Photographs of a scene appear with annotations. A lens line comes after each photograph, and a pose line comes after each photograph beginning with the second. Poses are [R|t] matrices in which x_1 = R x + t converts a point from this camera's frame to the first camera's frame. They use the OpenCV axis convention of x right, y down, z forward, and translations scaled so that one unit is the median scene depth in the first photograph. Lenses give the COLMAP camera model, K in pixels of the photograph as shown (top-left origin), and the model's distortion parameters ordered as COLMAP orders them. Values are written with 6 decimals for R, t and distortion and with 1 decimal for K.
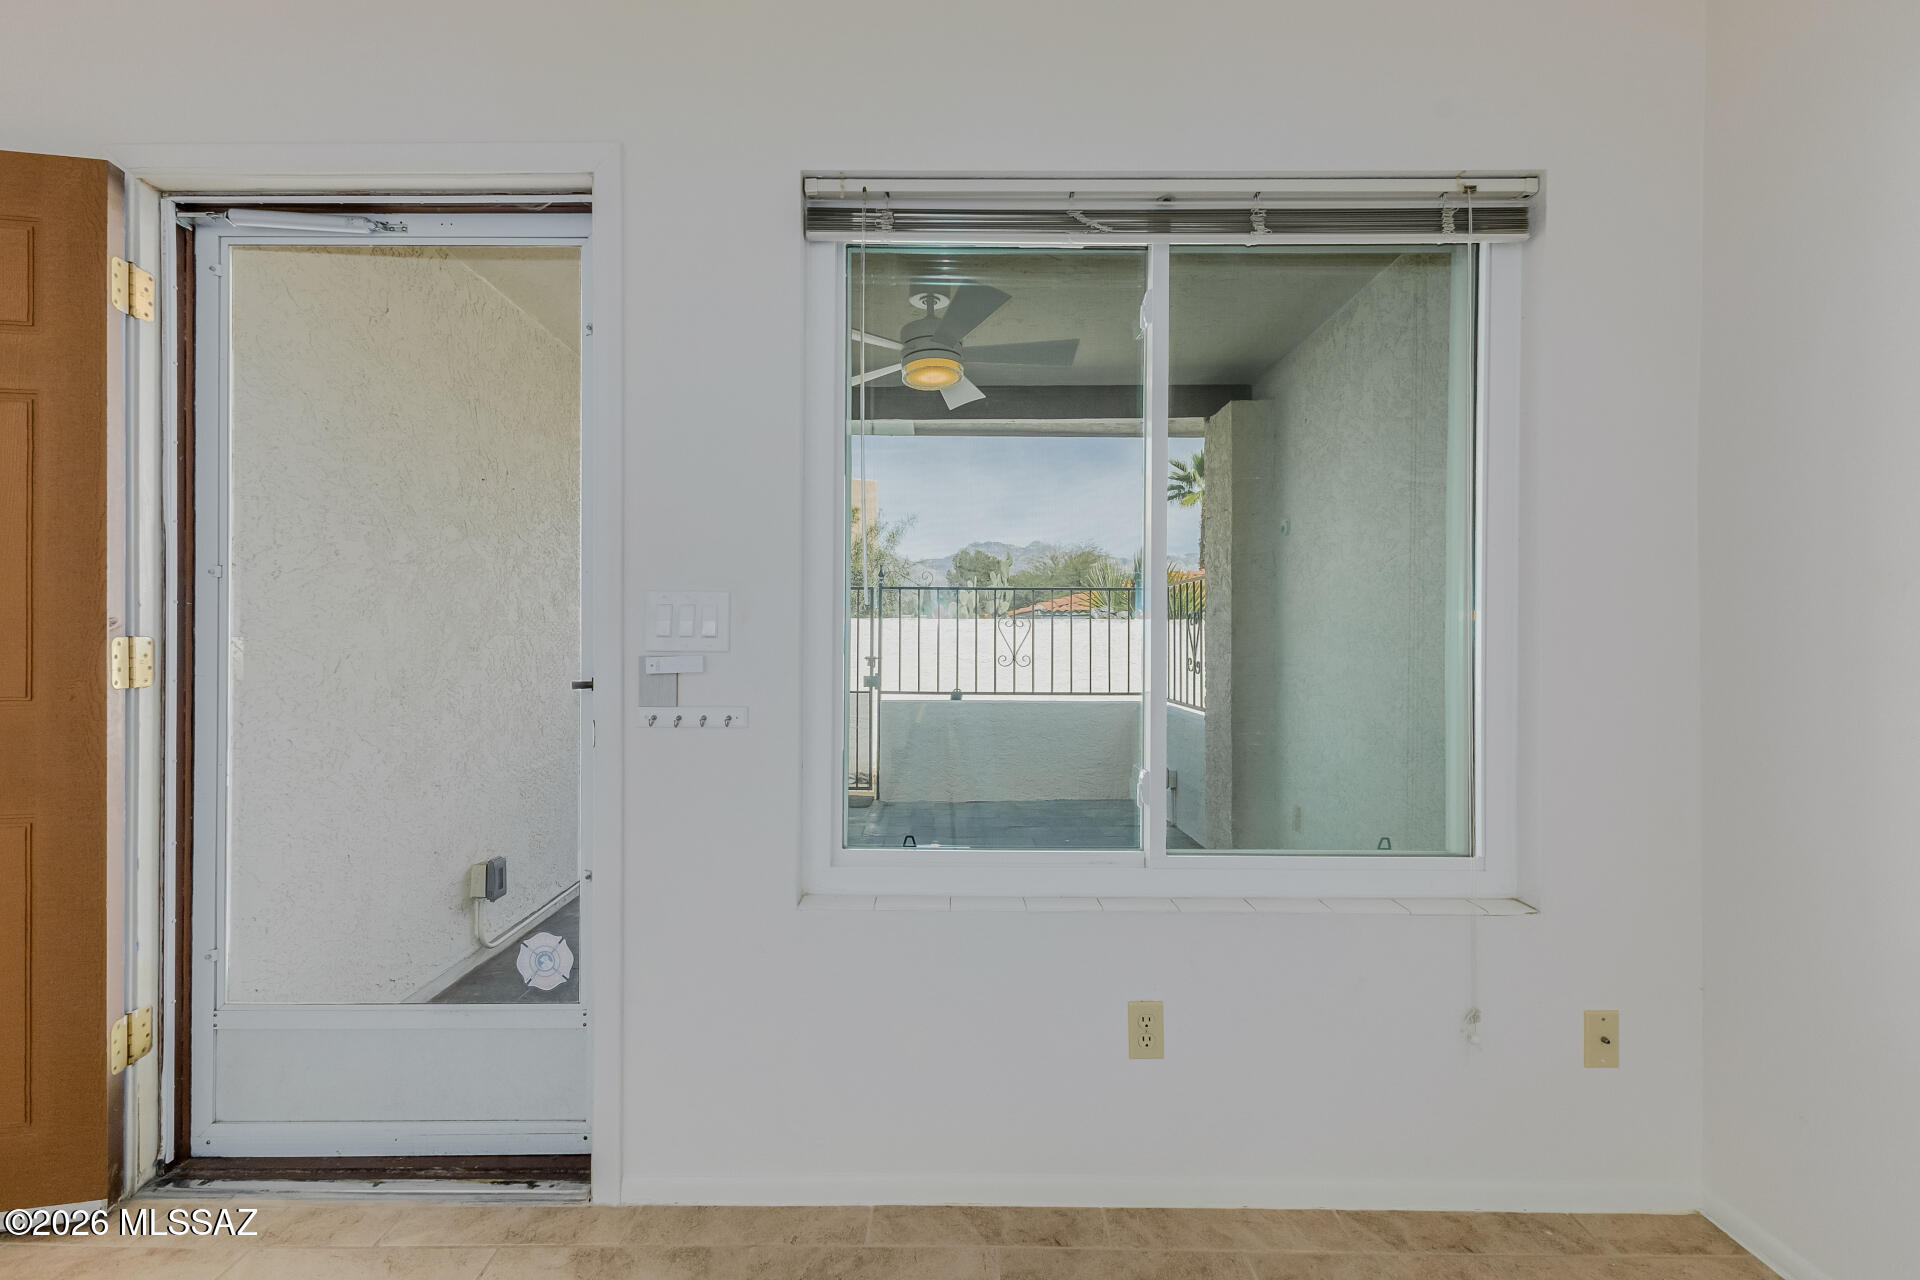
lens RADIAL K [[818.4, 0, 946.0], [0, 818.4, 632.5], [0, 0, 1]] dist [0.019176, -0.005424]
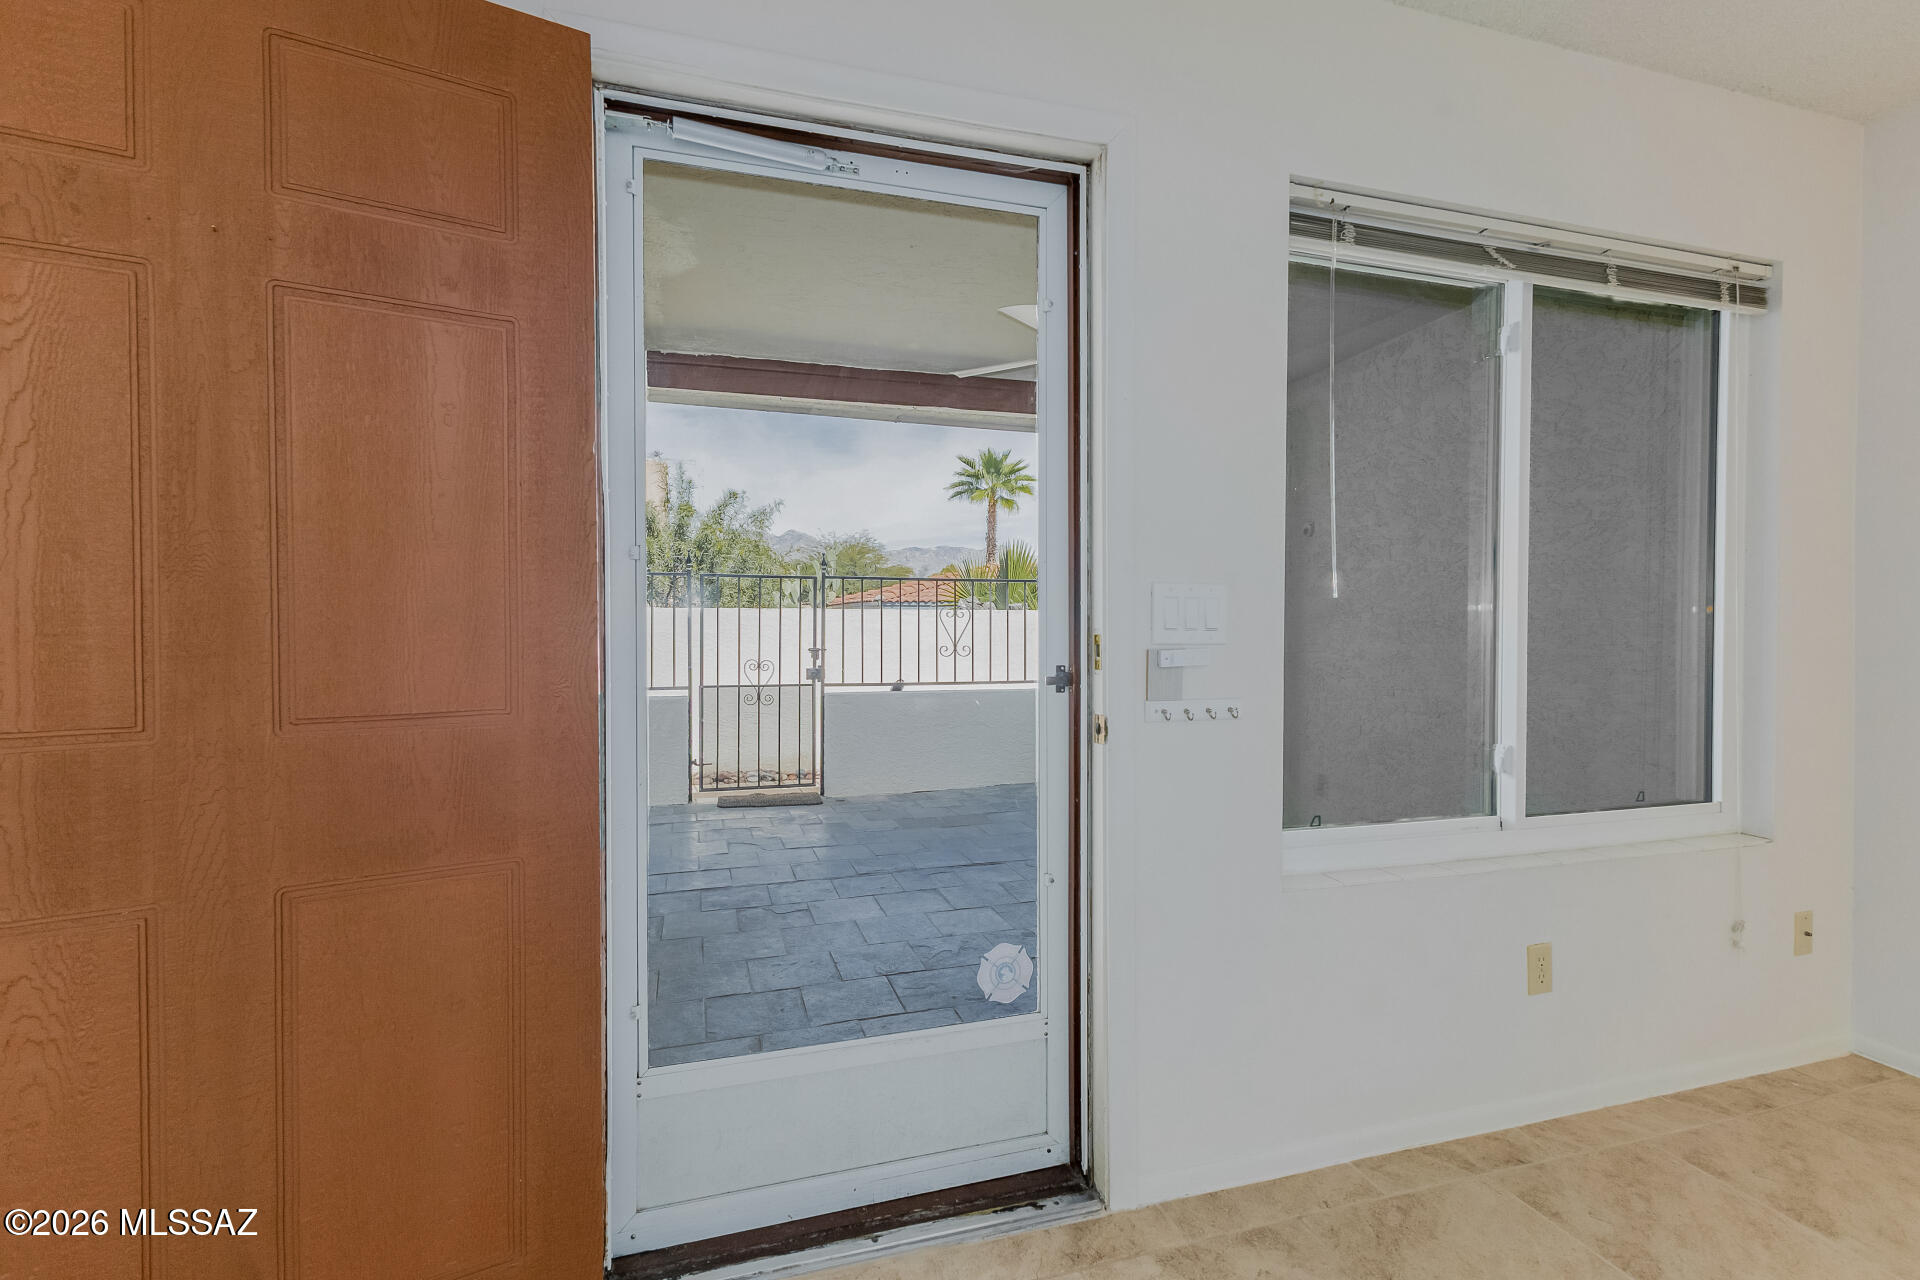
lens RADIAL K [[818.4, 0, 946.0], [0, 818.4, 632.5], [0, 0, 1]] dist [0.019176, -0.005424]
pose [[0.958959, -0.005084, 0.283501, -0.815720], [0.001595, 0.999920, 0.012539, -0.003572], [-0.283542, -0.011573, 0.958890, 0.120168]]
